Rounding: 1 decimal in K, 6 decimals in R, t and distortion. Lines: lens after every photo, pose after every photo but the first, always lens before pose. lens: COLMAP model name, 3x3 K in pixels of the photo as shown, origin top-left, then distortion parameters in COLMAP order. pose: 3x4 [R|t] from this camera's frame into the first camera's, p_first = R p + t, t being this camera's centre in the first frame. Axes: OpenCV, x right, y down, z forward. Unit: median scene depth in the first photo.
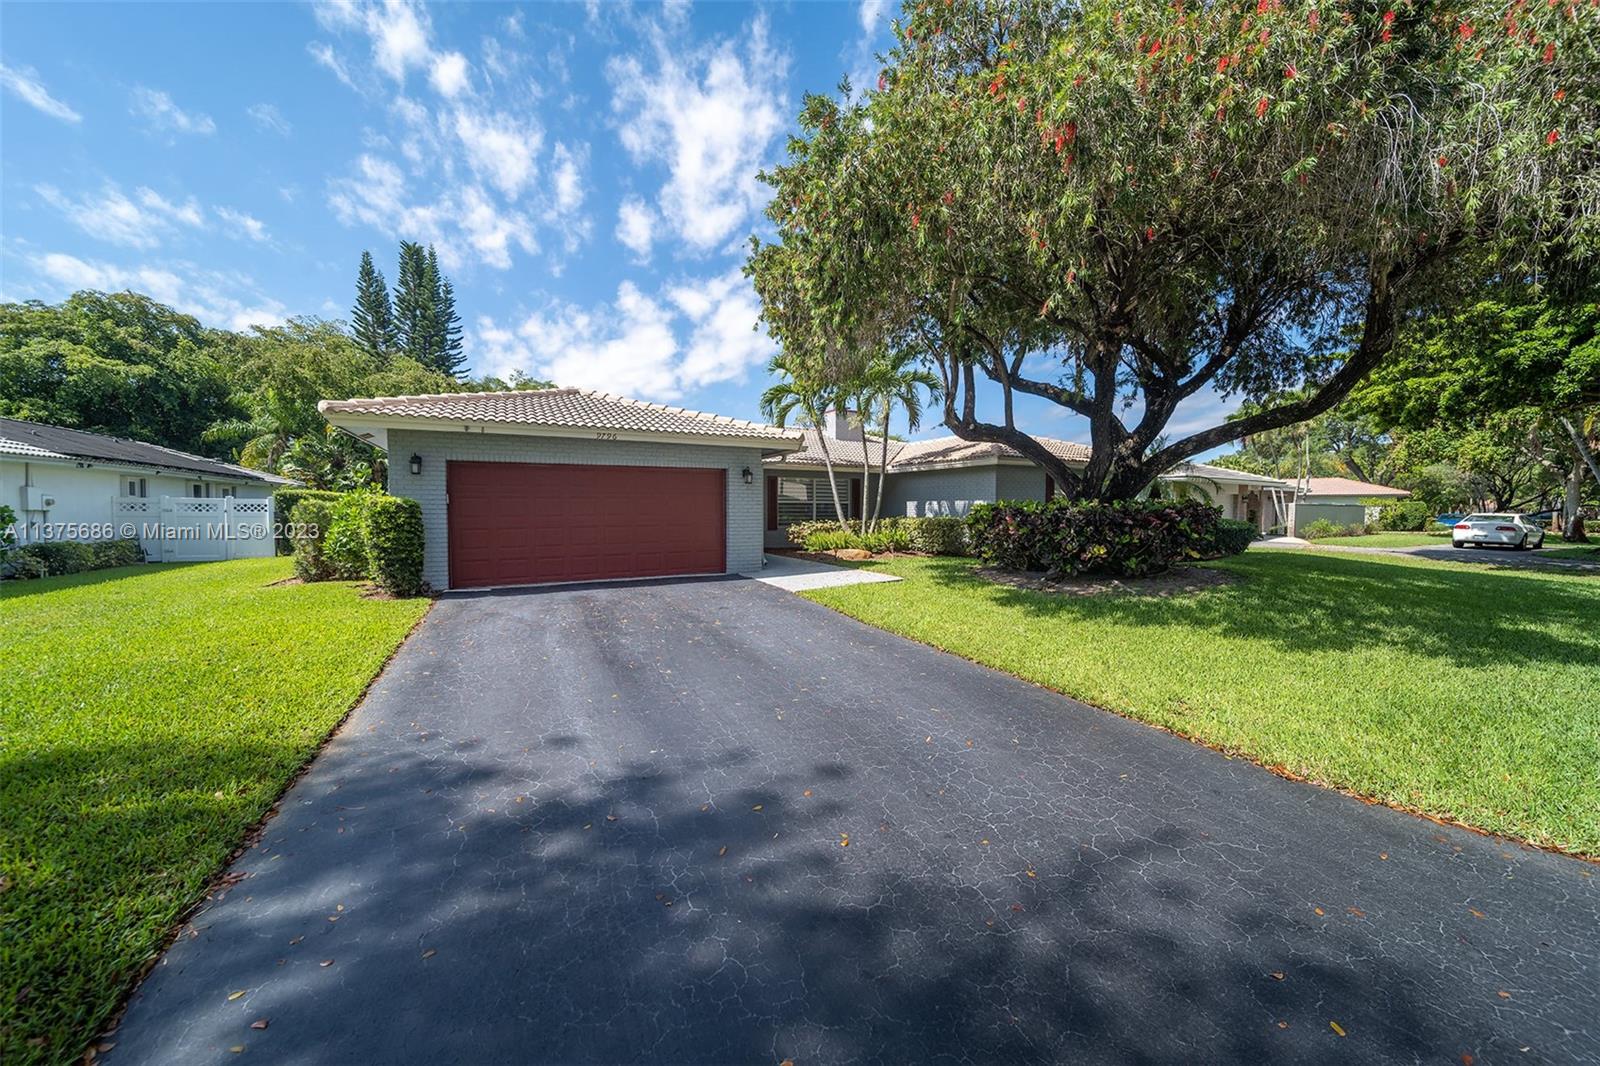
lens RADIAL K [[559.0, 0, 802.3], [0, 559.0, 530.0], [0, 0, 1]] dist [-0.000715, -0.000108]
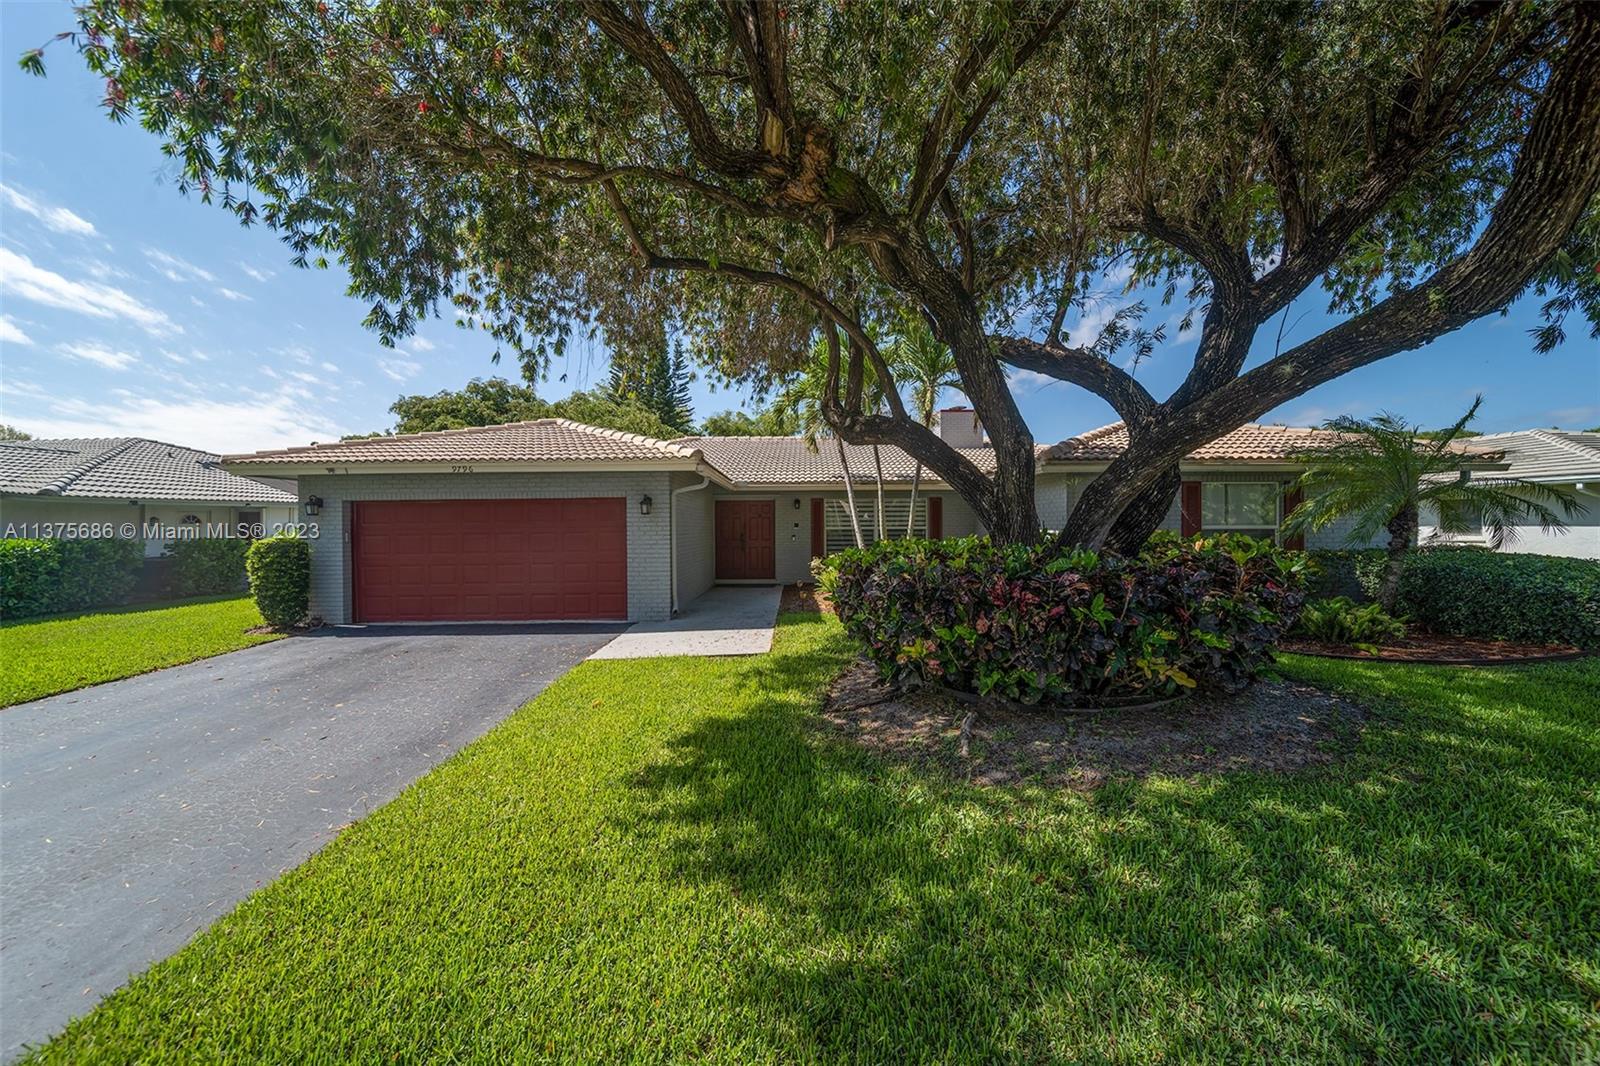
lens RADIAL K [[559.0, 0, 802.3], [0, 559.0, 530.0], [0, 0, 1]] dist [-0.000715, -0.000108]
pose [[0.895097, -0.009226, -0.445777, 0.503879], [-0.005006, 0.999515, -0.030739, -0.036280], [0.445844, 0.029746, 0.894616, 0.374402]]
